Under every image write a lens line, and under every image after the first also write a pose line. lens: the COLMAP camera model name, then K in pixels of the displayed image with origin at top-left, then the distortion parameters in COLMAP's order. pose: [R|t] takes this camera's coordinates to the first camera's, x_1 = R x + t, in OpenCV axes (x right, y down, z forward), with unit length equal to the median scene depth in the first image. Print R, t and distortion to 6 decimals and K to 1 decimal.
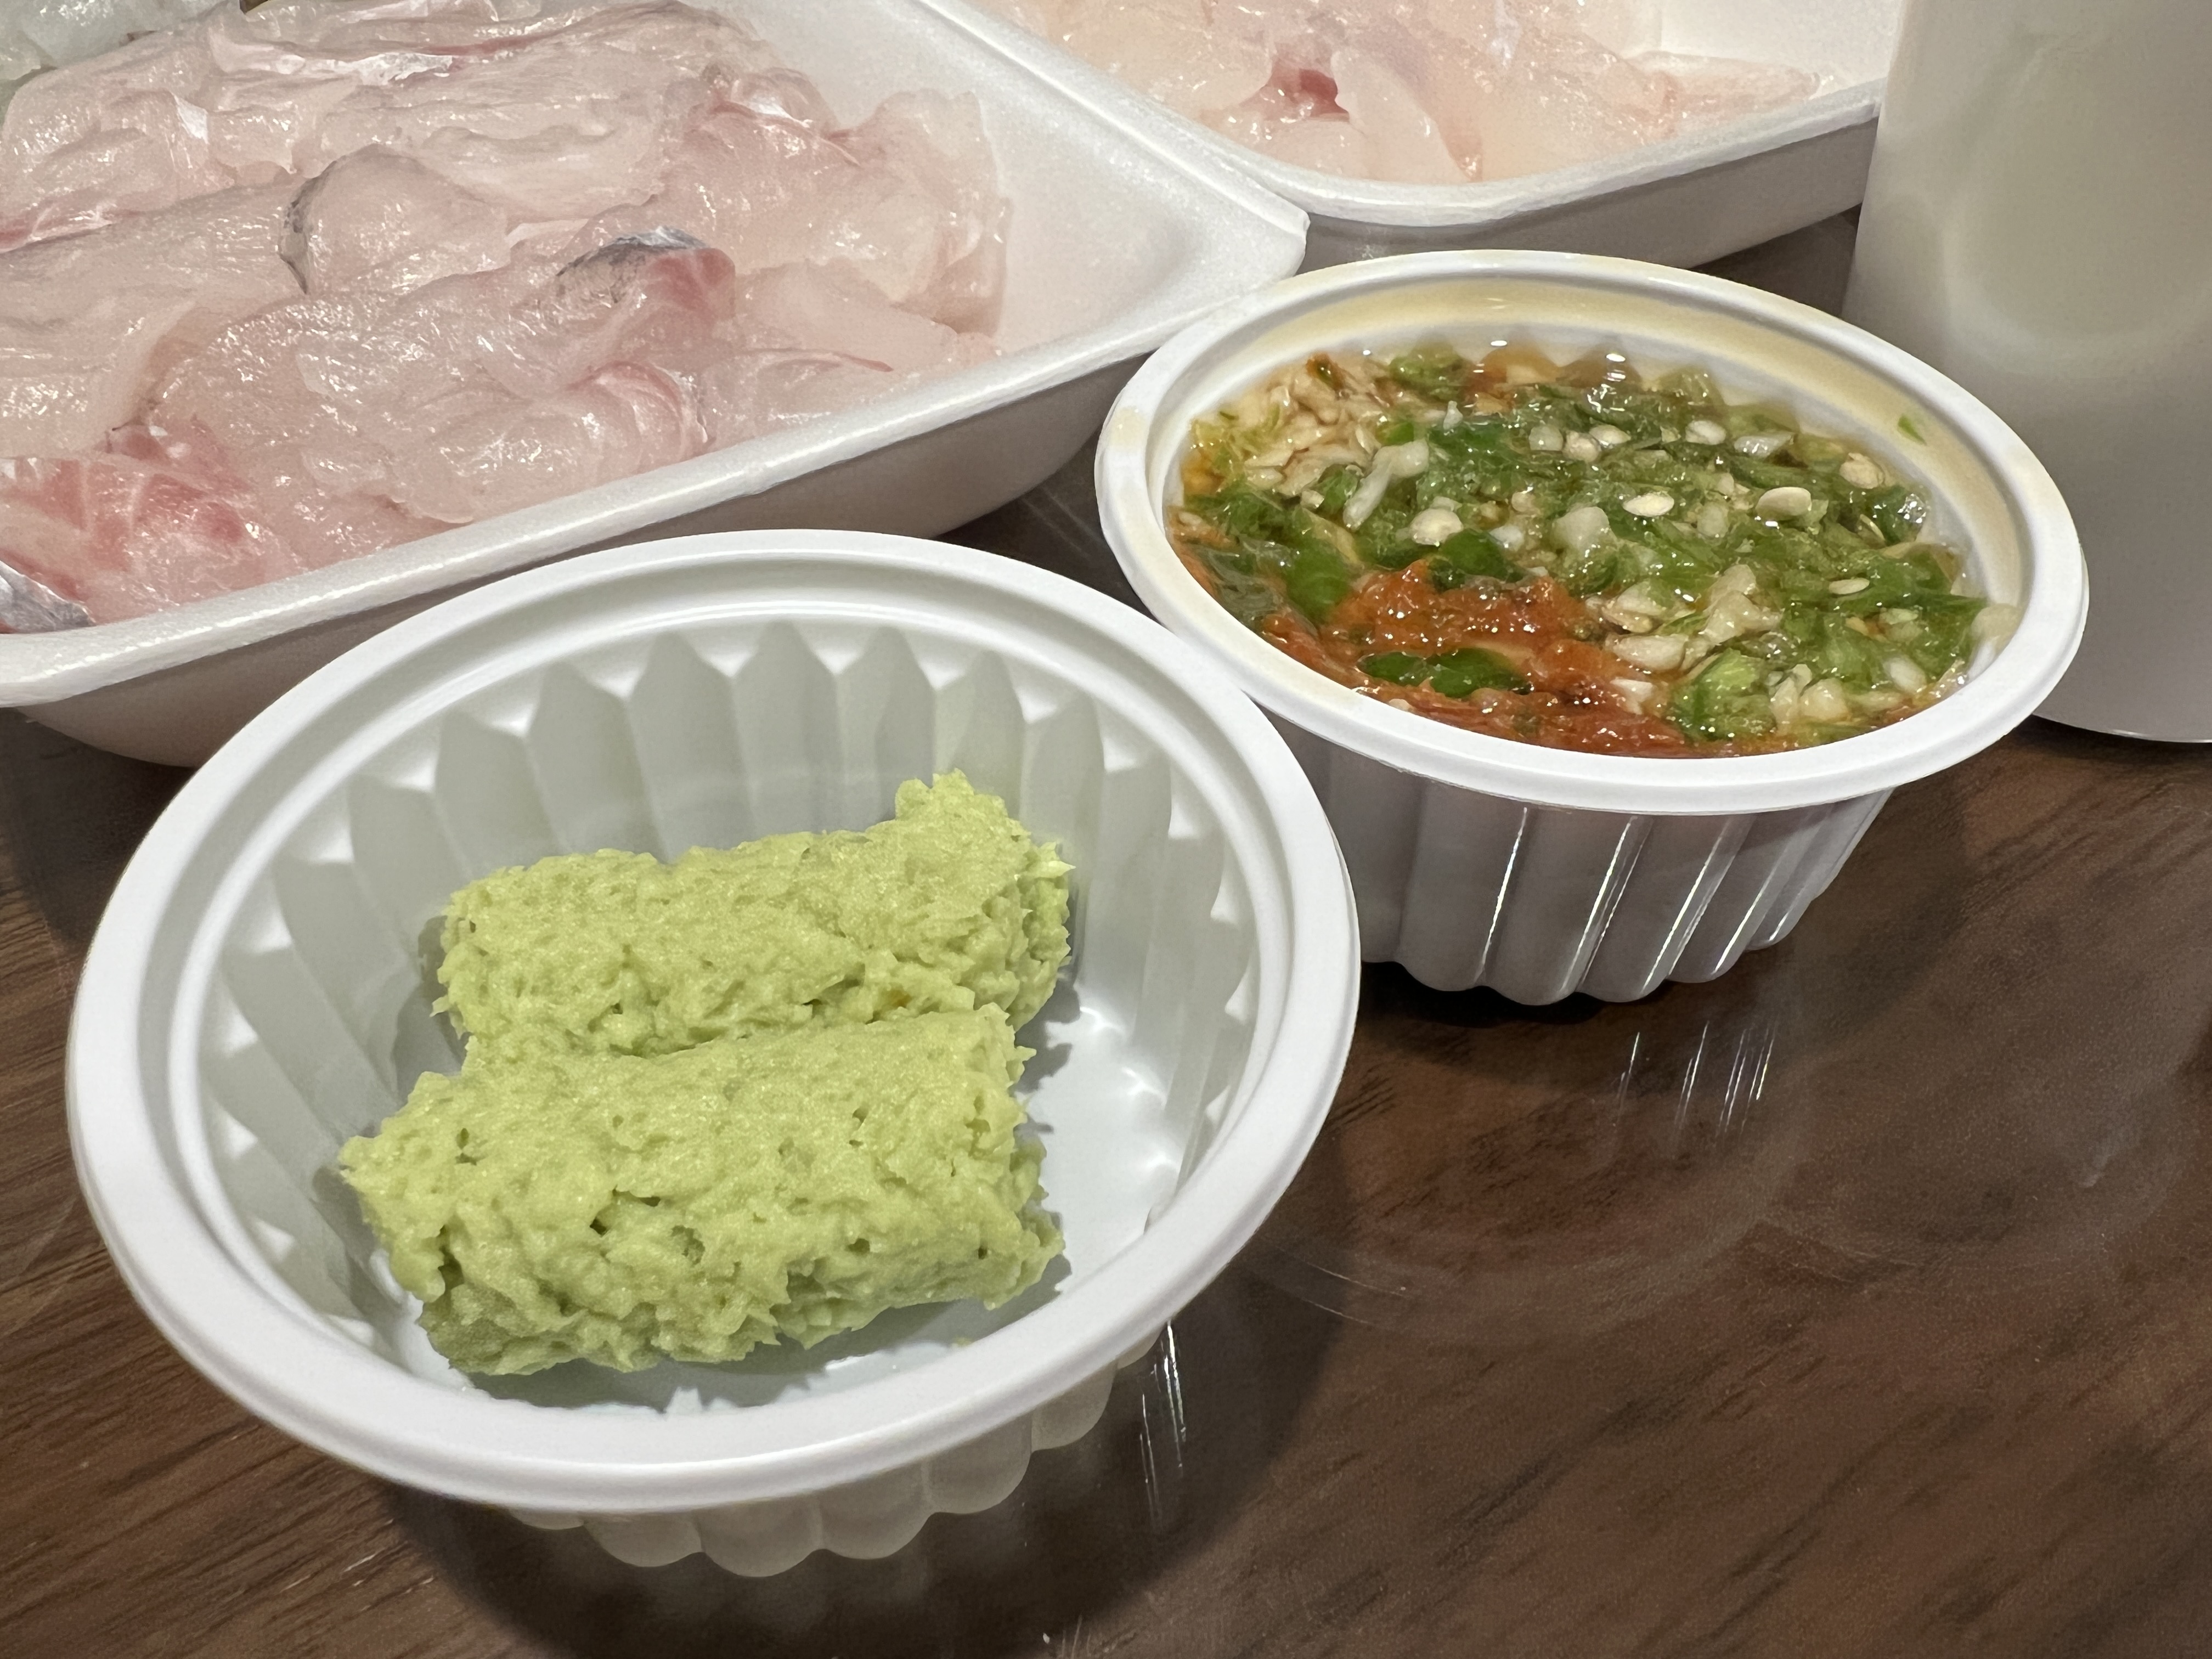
lens RADIAL K [[1733.7, 0, 1106.0], [0, 1733.7, 829.5], [0, 0, 1]] dist [-0.007513, -0.001261]
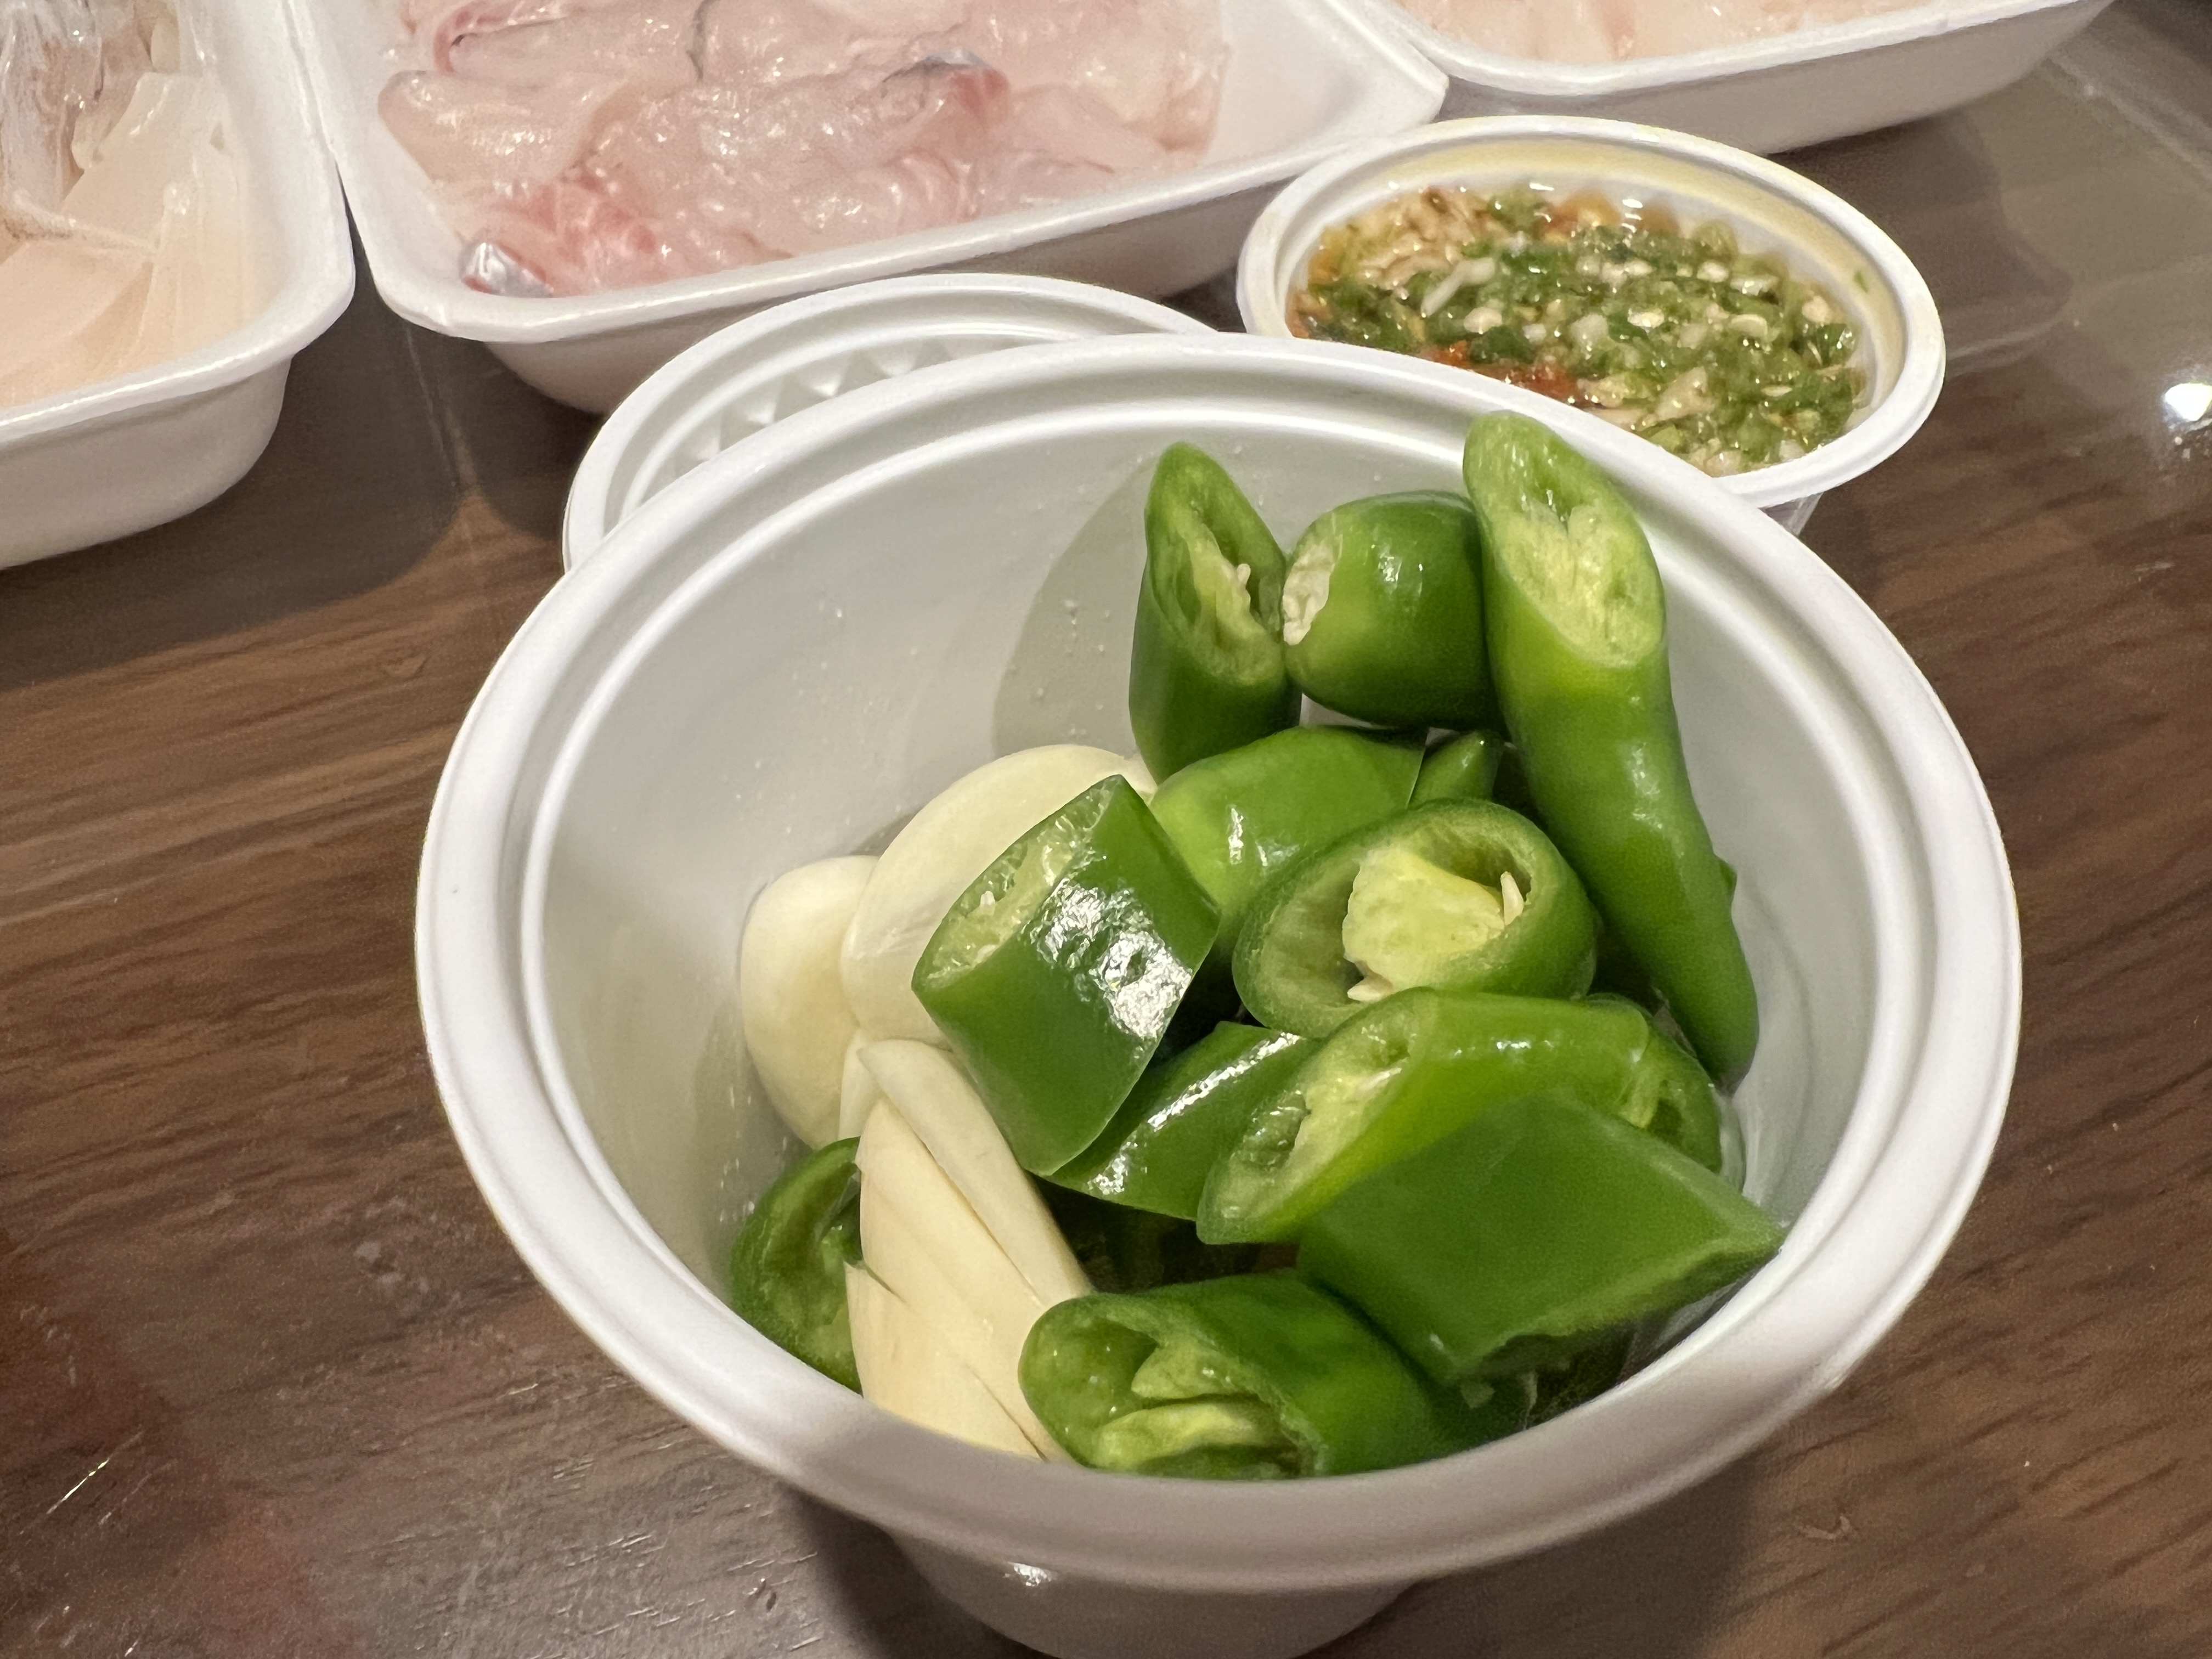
lens RADIAL K [[1733.7, 0, 1106.0], [0, 1733.7, 829.5], [0, 0, 1]] dist [-0.007513, -0.001261]
pose [[0.984450, 0.128871, -0.119373, 0.104511], [-0.117668, 0.988344, 0.096595, 0.119691], [0.130430, -0.081046, 0.988139, -0.405058]]
